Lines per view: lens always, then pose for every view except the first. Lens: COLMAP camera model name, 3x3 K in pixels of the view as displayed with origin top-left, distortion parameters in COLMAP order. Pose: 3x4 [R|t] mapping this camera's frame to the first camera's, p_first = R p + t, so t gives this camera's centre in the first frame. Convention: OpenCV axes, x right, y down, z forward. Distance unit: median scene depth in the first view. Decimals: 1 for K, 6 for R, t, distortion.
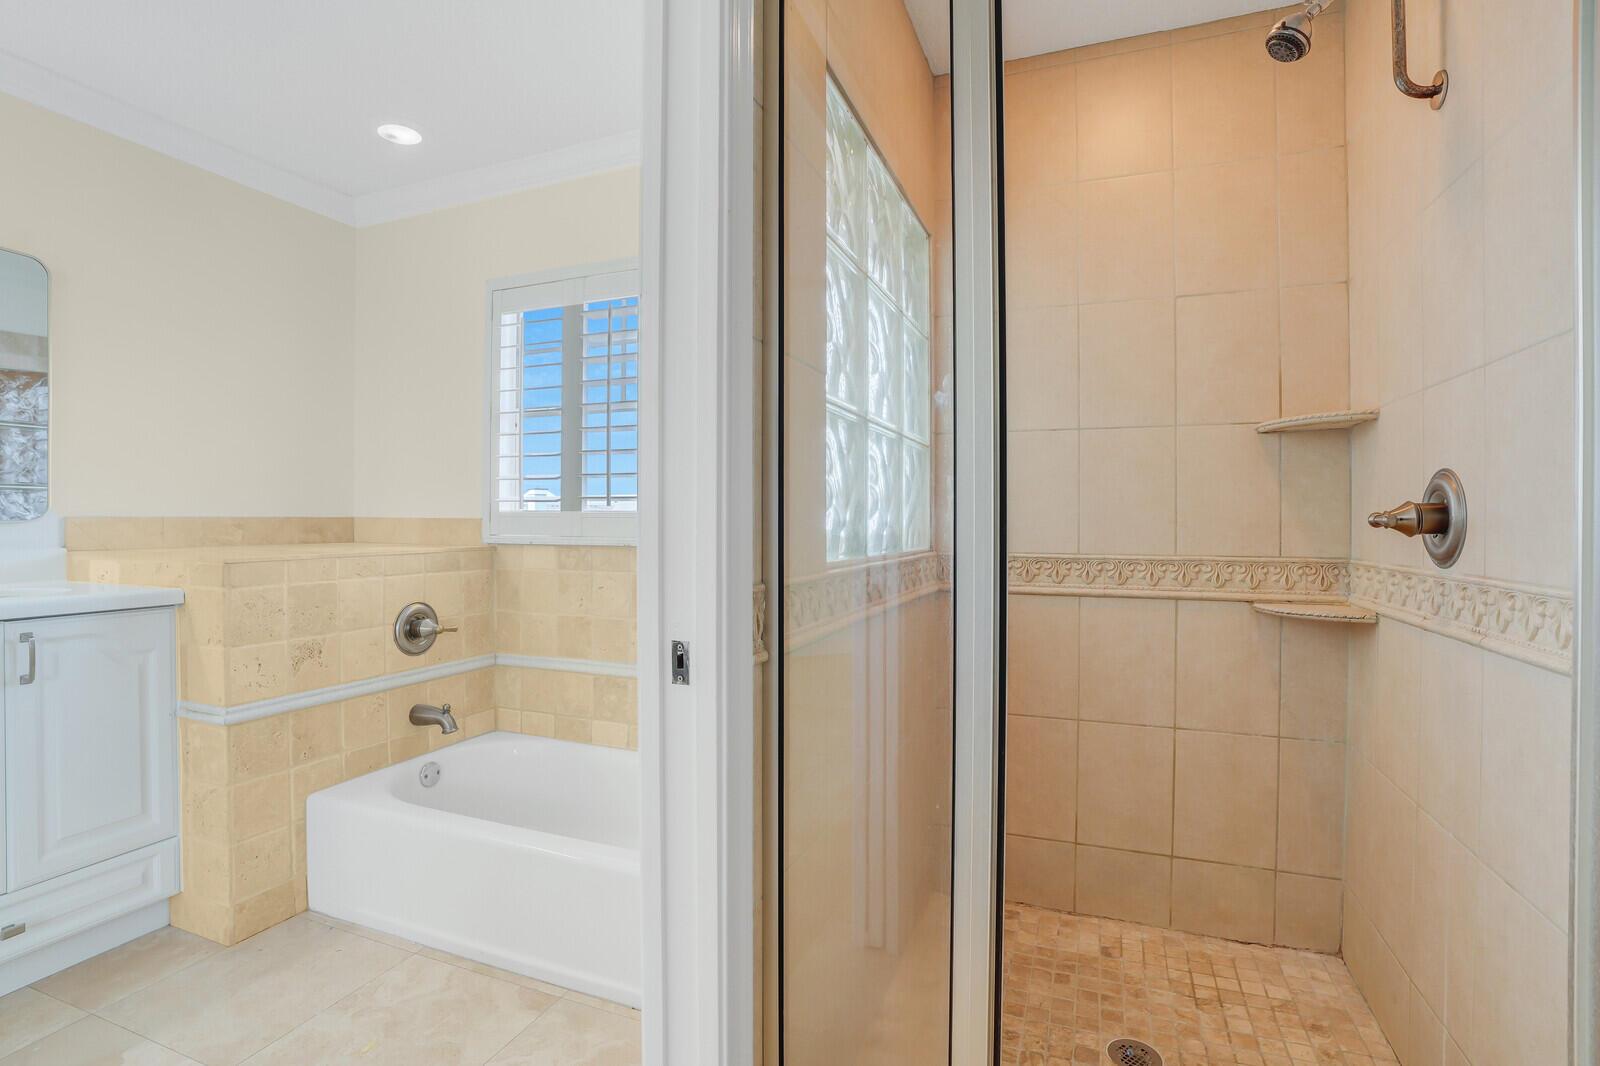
lens RADIAL K [[760.9, 0, 800.6], [0, 760.9, 528.2], [0, 0, 1]] dist [-0.070723, 0.027048]
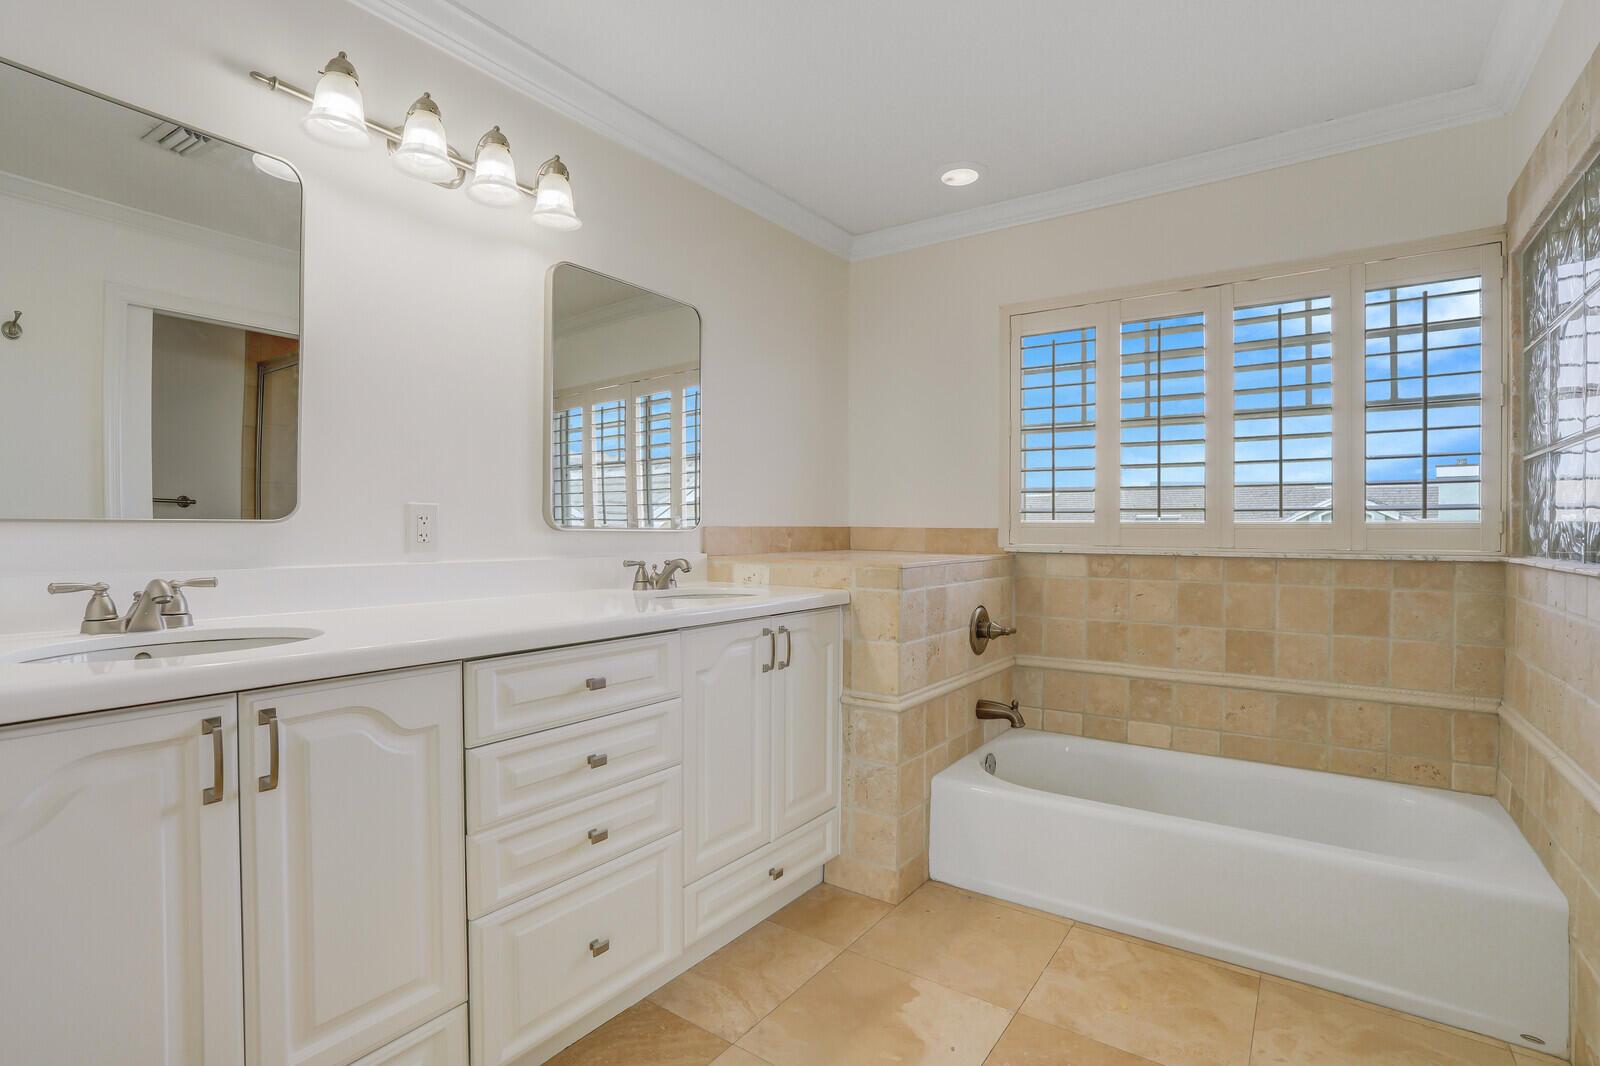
lens RADIAL K [[760.9, 0, 800.6], [0, 760.9, 528.2], [0, 0, 1]] dist [-0.070723, 0.027048]
pose [[0.972440, 0.003118, -0.233132, -0.528741], [-0.005294, 0.999948, -0.008711, -0.002957], [0.233093, 0.009705, 0.972406, -0.139710]]
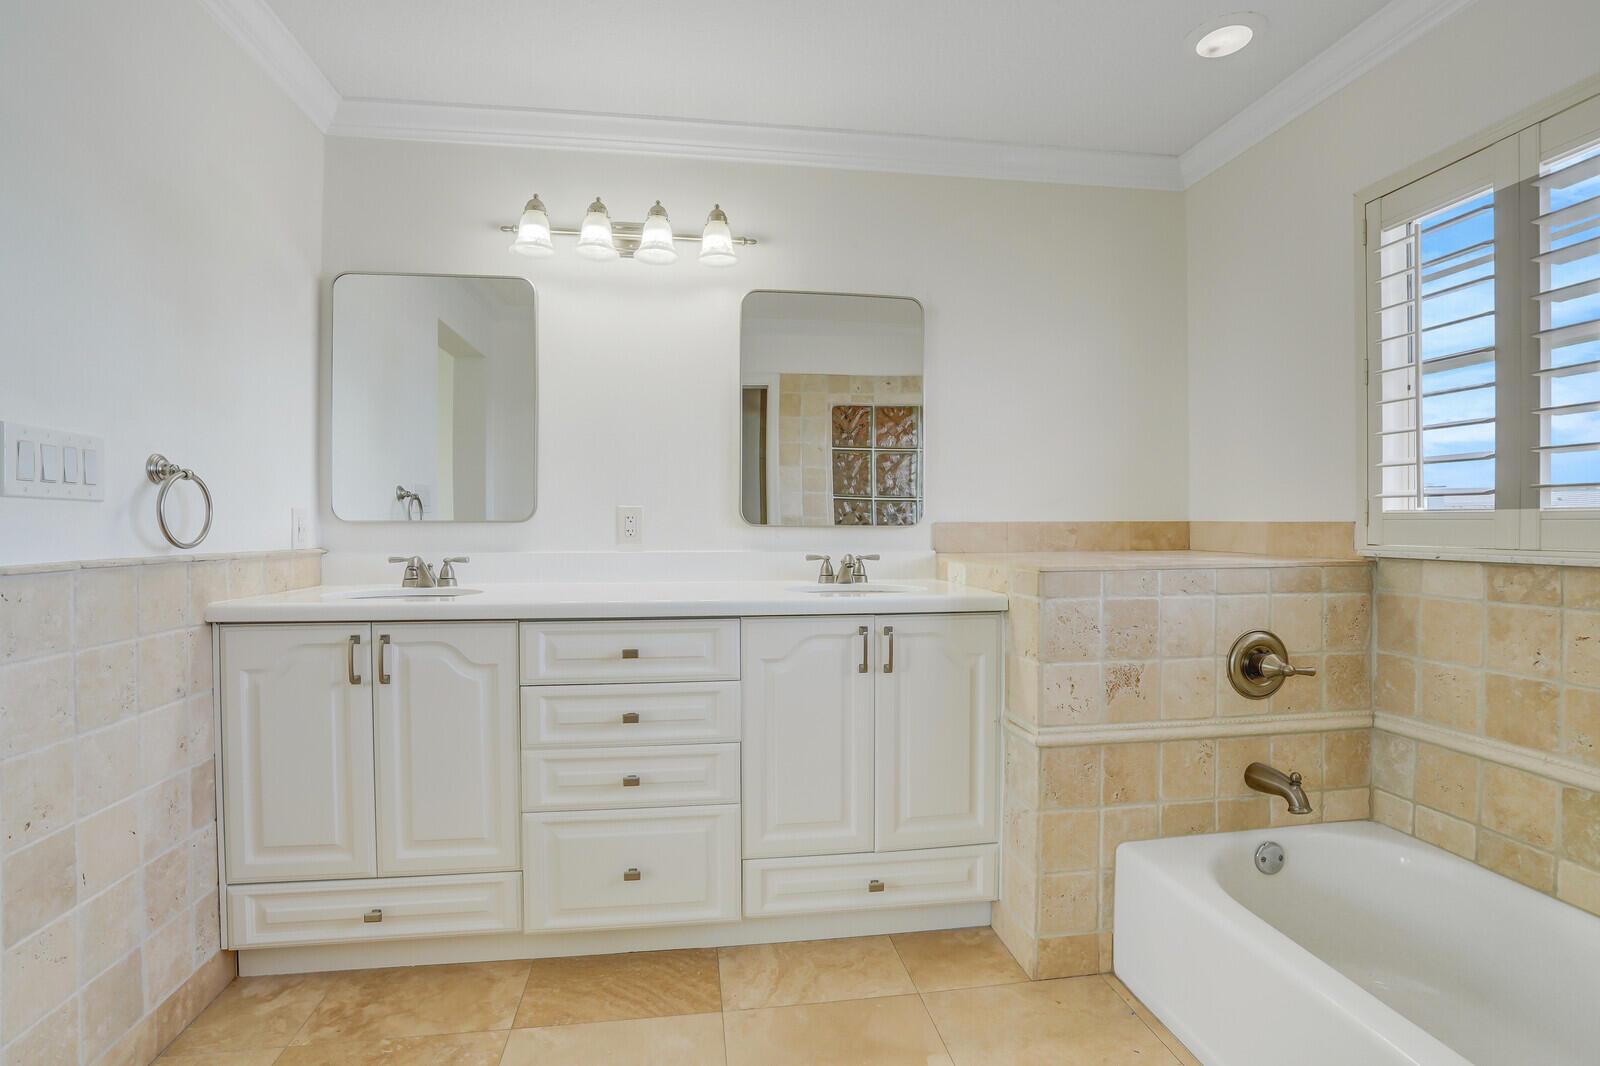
lens RADIAL K [[760.9, 0, 800.6], [0, 760.9, 528.2], [0, 0, 1]] dist [-0.070723, 0.027048]
pose [[0.501639, 0.000094, -0.865077, -0.089367], [-0.005794, 0.999978, -0.003251, -0.001702], [0.865058, 0.006643, 0.501628, 0.210383]]
